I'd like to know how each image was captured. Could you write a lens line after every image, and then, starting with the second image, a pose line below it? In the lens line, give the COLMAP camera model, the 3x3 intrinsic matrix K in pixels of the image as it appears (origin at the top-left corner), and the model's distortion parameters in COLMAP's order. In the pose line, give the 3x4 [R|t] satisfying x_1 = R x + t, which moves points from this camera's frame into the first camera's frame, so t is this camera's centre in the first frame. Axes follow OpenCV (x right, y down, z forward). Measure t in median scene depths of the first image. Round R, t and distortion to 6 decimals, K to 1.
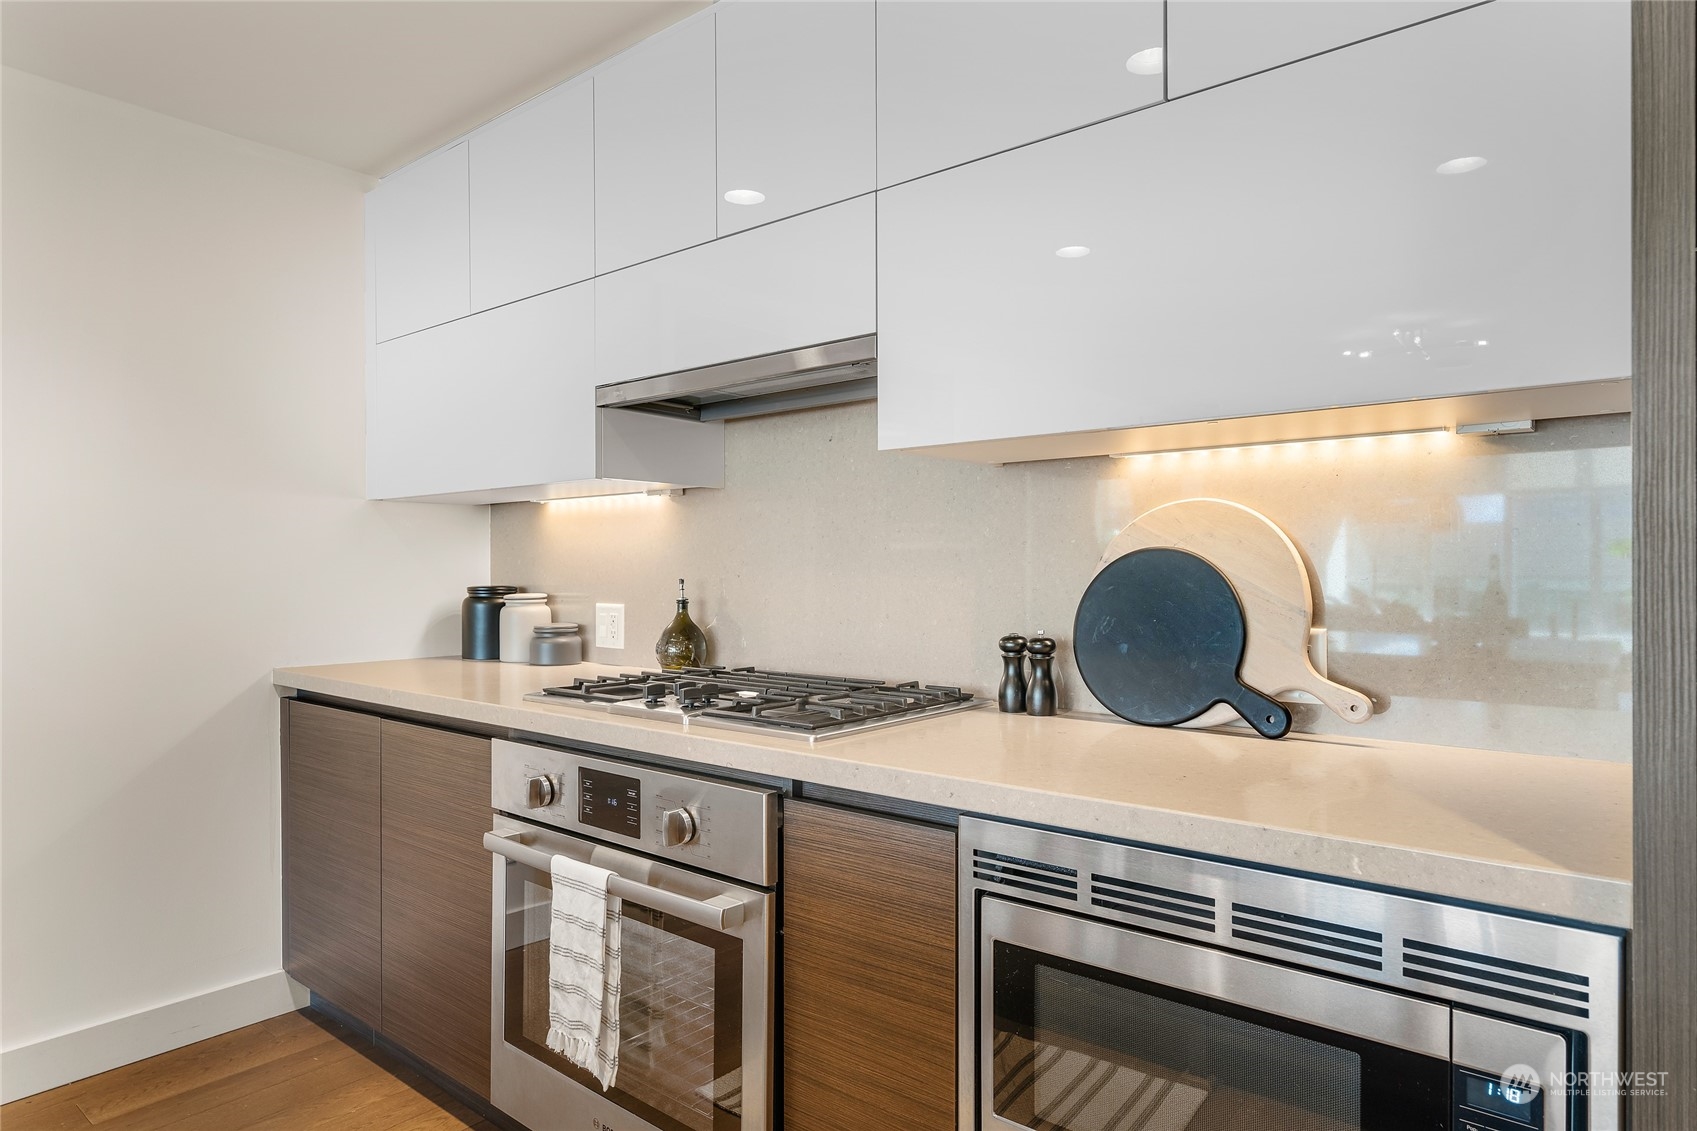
lens RADIAL K [[1014.0, 0, 845.0], [0, 1014.0, 566.3], [0, 0, 1]] dist [-0.009291, -0.000544]
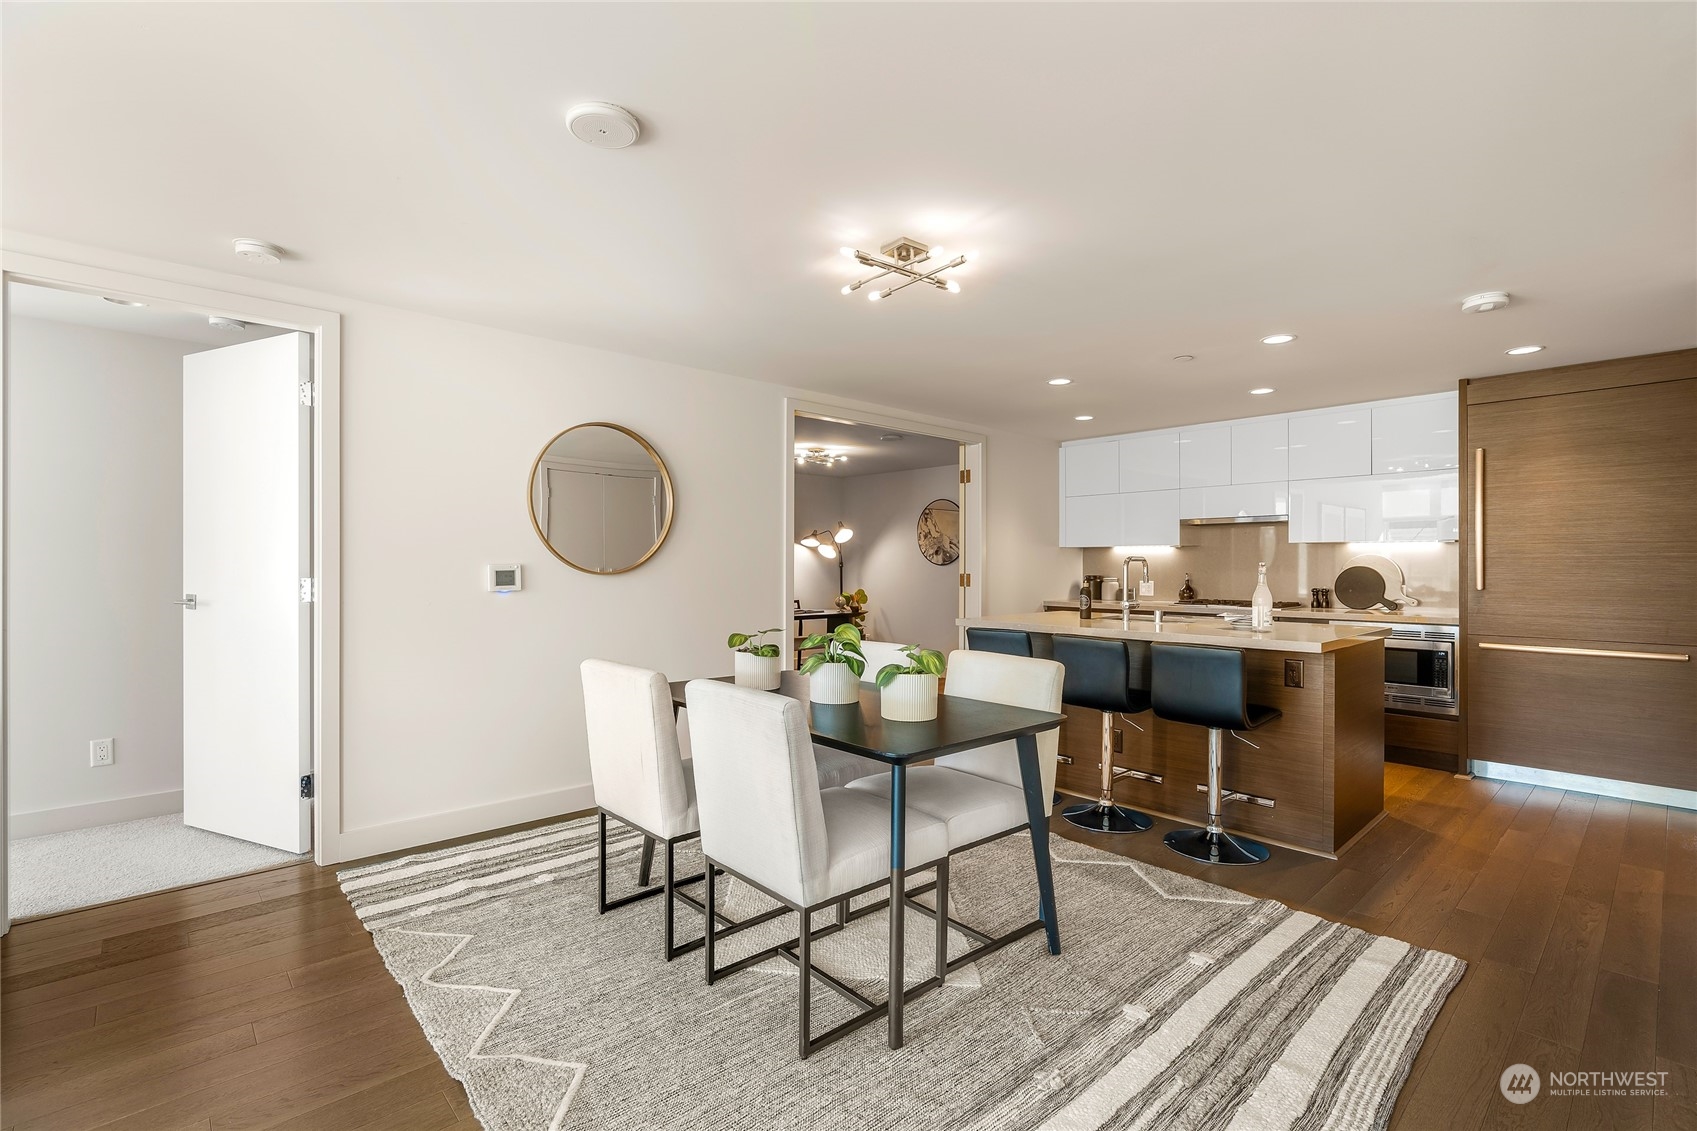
lens RADIAL K [[782.7, 0, 855.0], [0, 782.7, 568.9], [0, 0, 1]] dist [-0.012674, 0.002734]
pose [[0.993177, 0.006728, -0.116421, -1.368570], [-0.006675, 0.999977, 0.000839, 0.003763], [0.116424, -0.000056, 0.993200, -2.393138]]
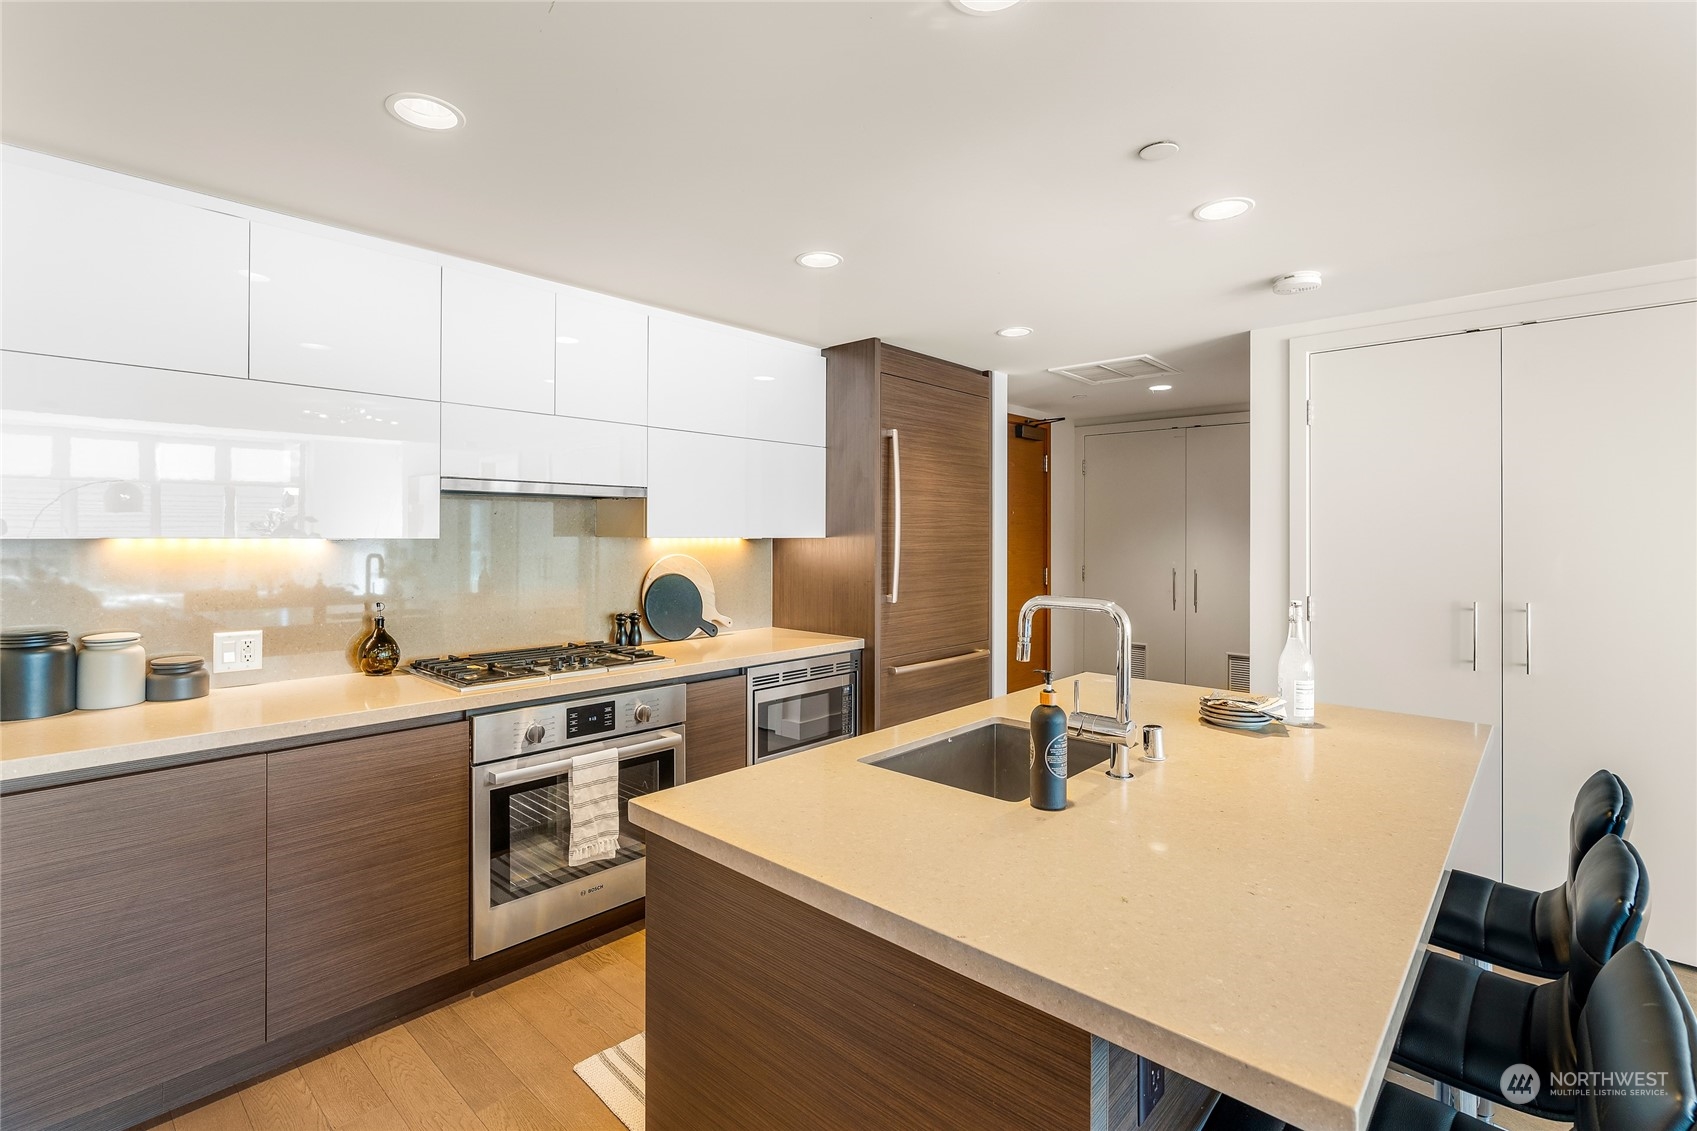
lens RADIAL K [[782.7, 0, 832.0], [0, 782.7, 532.7], [0, 0, 1]] dist [-0.012674, 0.002734]
pose [[0.059824, 0.001978, 0.998207, -1.720142], [-0.006146, 0.999980, -0.001613, -0.124867], [-0.998190, -0.006039, 0.059835, 0.467028]]
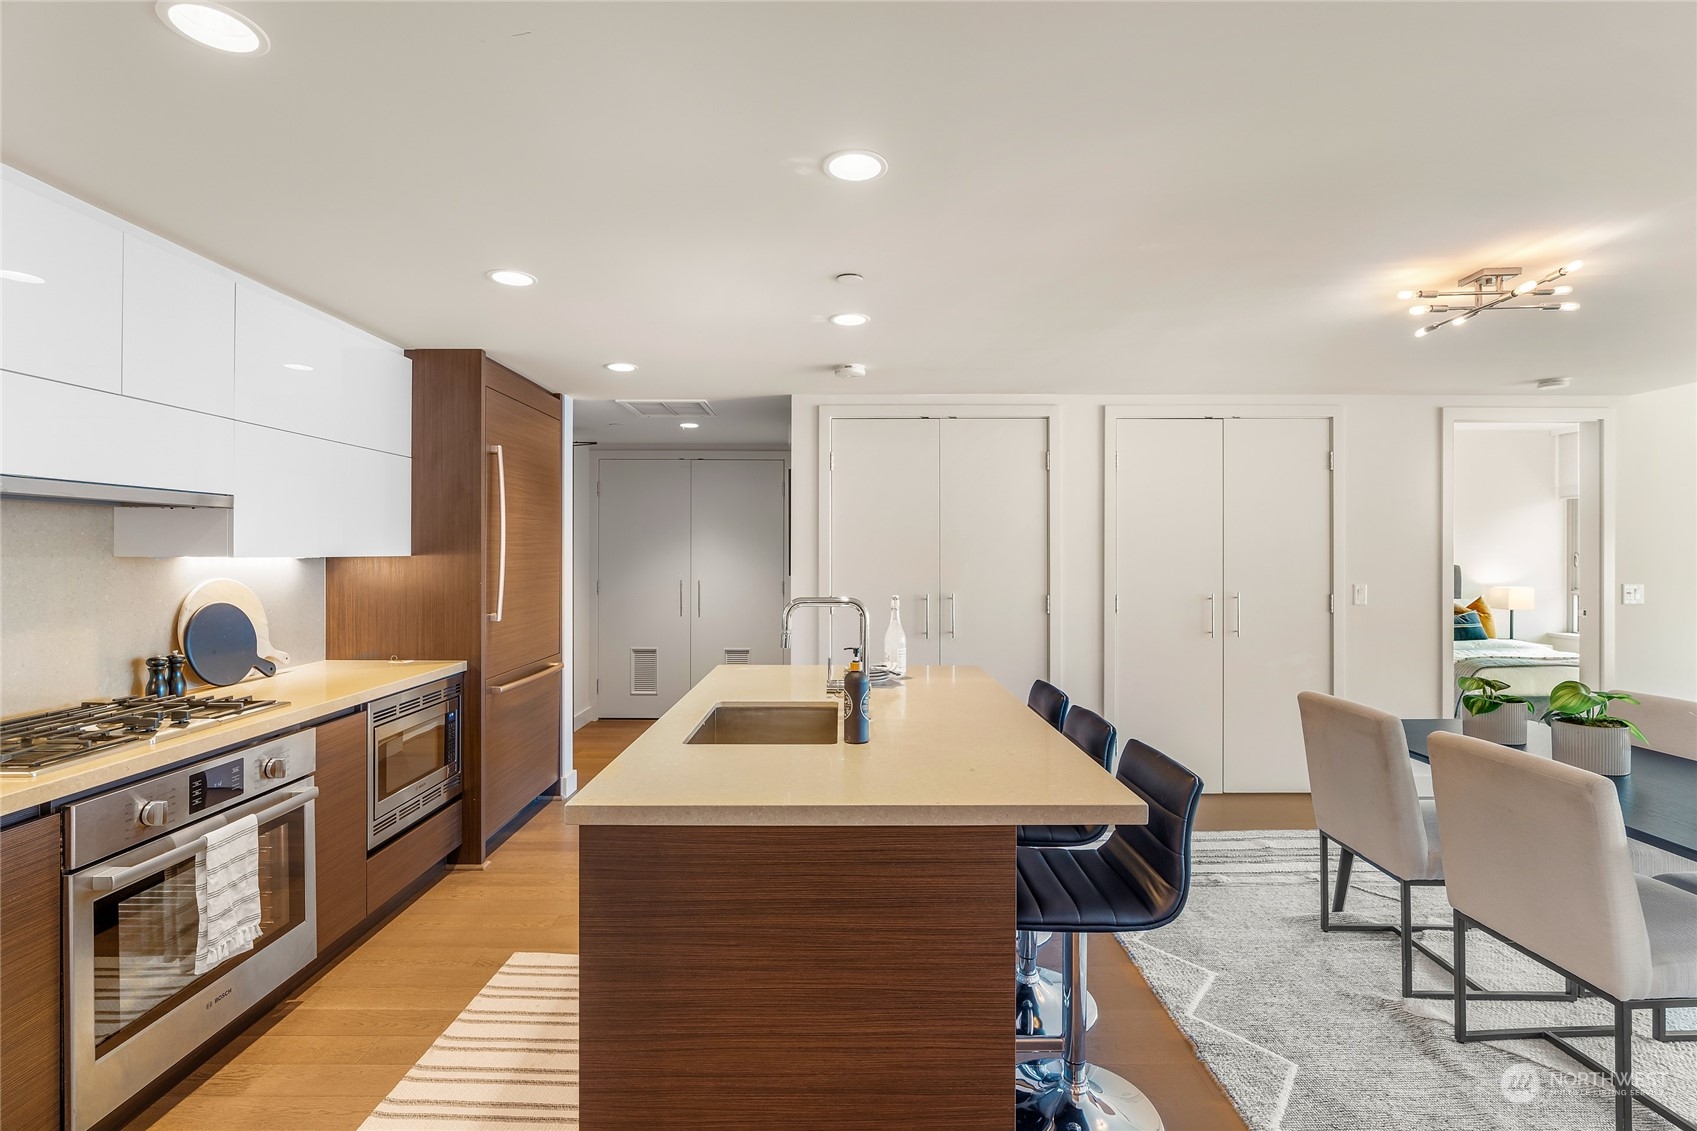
lens RADIAL K [[782.7, 0, 836.2], [0, 782.7, 547.8], [0, 0, 1]] dist [-0.012674, 0.002734]
pose [[-0.632921, 0.003347, 0.774210, -1.777639], [-0.001581, 0.999983, -0.005615, -0.125622], [-0.774215, -0.004778, -0.632905, 1.041380]]
